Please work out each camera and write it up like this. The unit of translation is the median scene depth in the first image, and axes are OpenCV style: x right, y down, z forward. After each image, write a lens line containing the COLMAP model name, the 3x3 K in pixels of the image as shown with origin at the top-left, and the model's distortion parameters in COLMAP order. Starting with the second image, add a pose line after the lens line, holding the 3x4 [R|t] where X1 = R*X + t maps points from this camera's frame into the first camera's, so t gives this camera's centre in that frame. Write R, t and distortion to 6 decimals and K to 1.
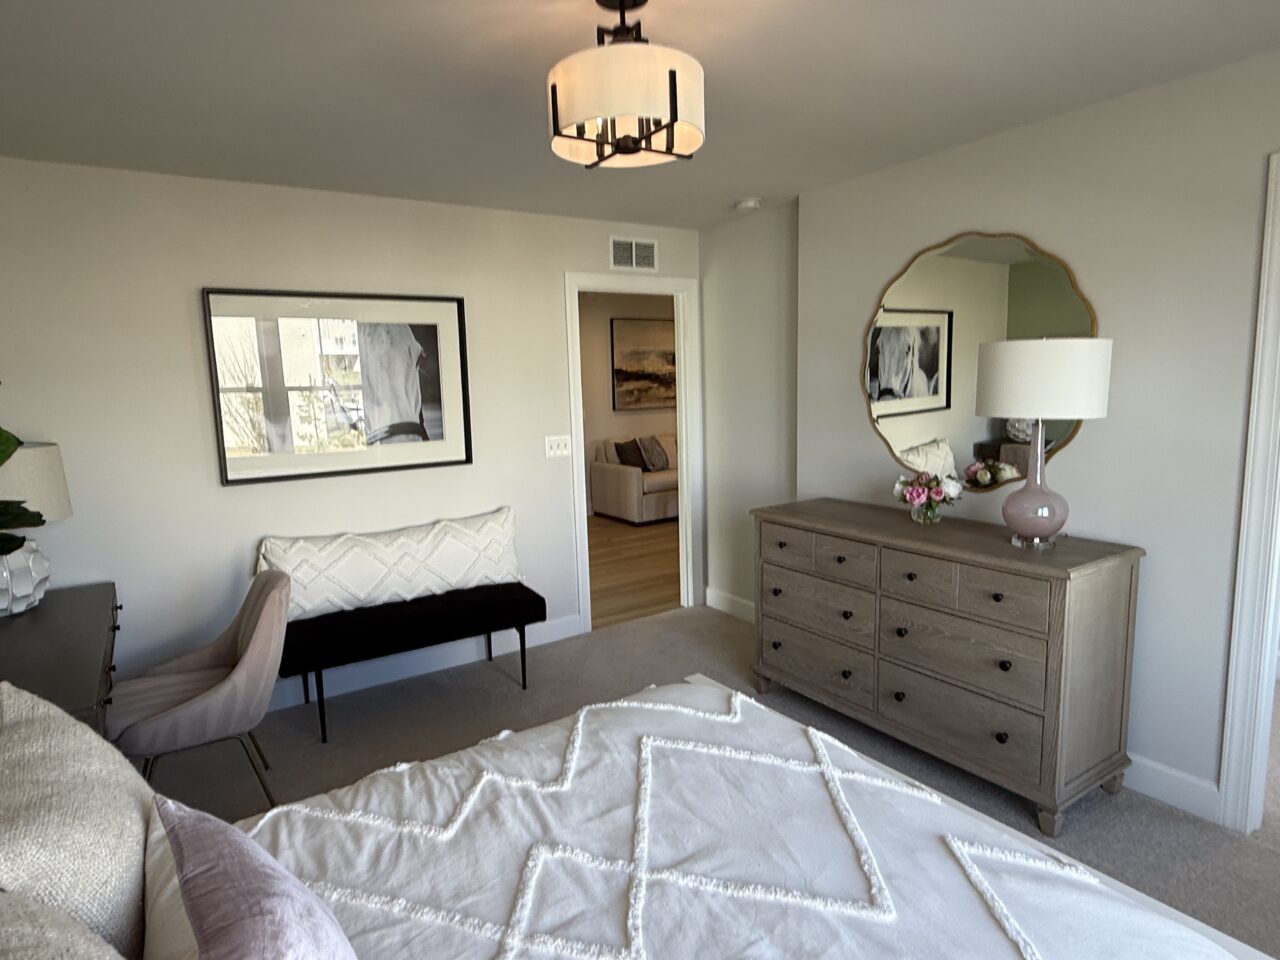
lens RADIAL K [[731.3, 0, 637.4], [0, 731.3, 479.2], [0, 0, 1]] dist [-0.000359, -0.000001]
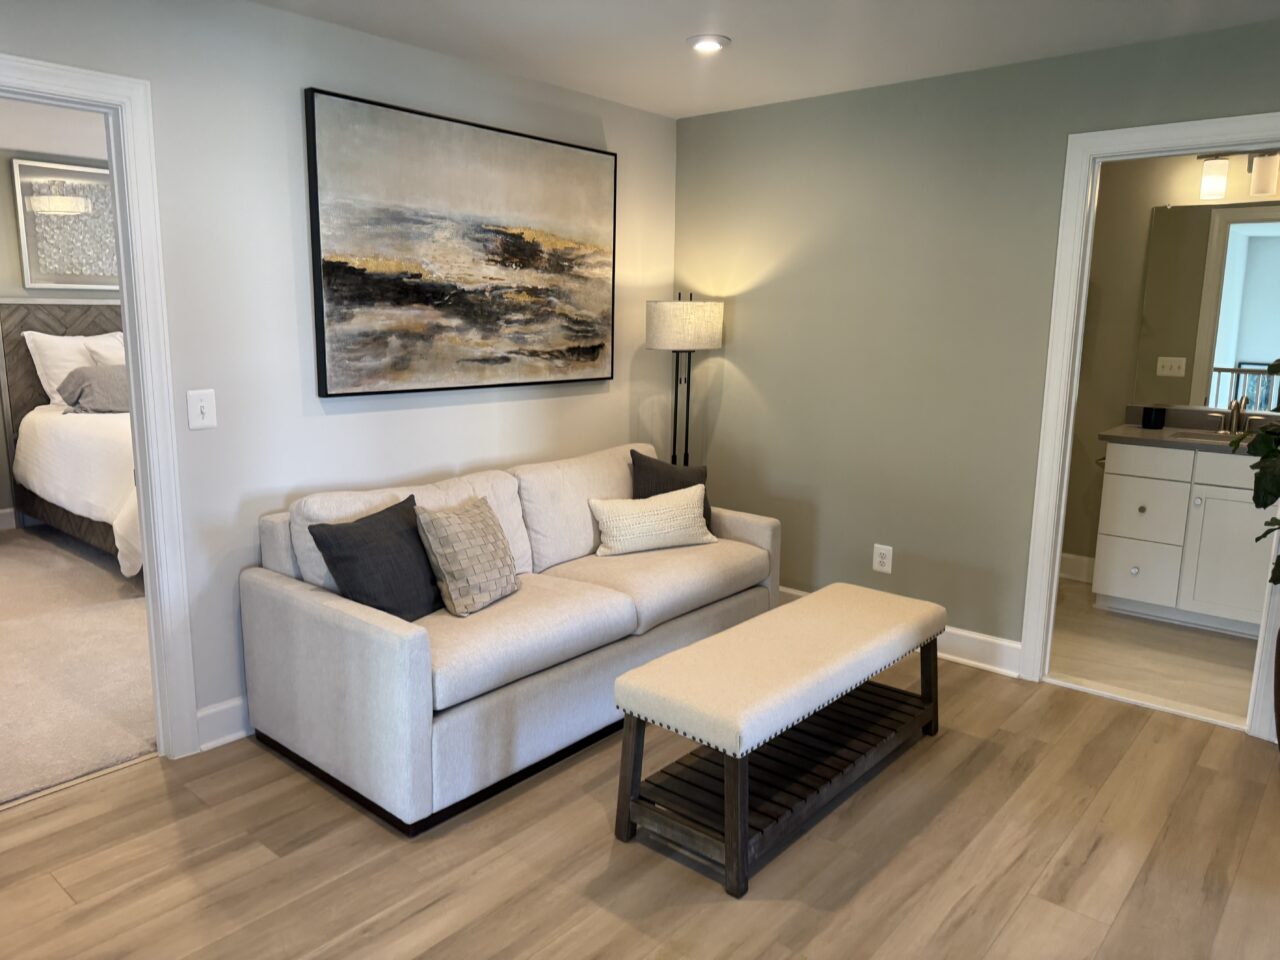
lens RADIAL K [[908.8, 0, 639.7], [0, 908.8, 483.8], [0, 0, 1]] dist [0.007495, -0.000594]
pose [[0.959879, -0.008962, 0.280271, -0.011148], [-0.003091, 0.999090, 0.042533, -0.074540], [-0.280397, -0.041693, 0.958978, 0.593892]]
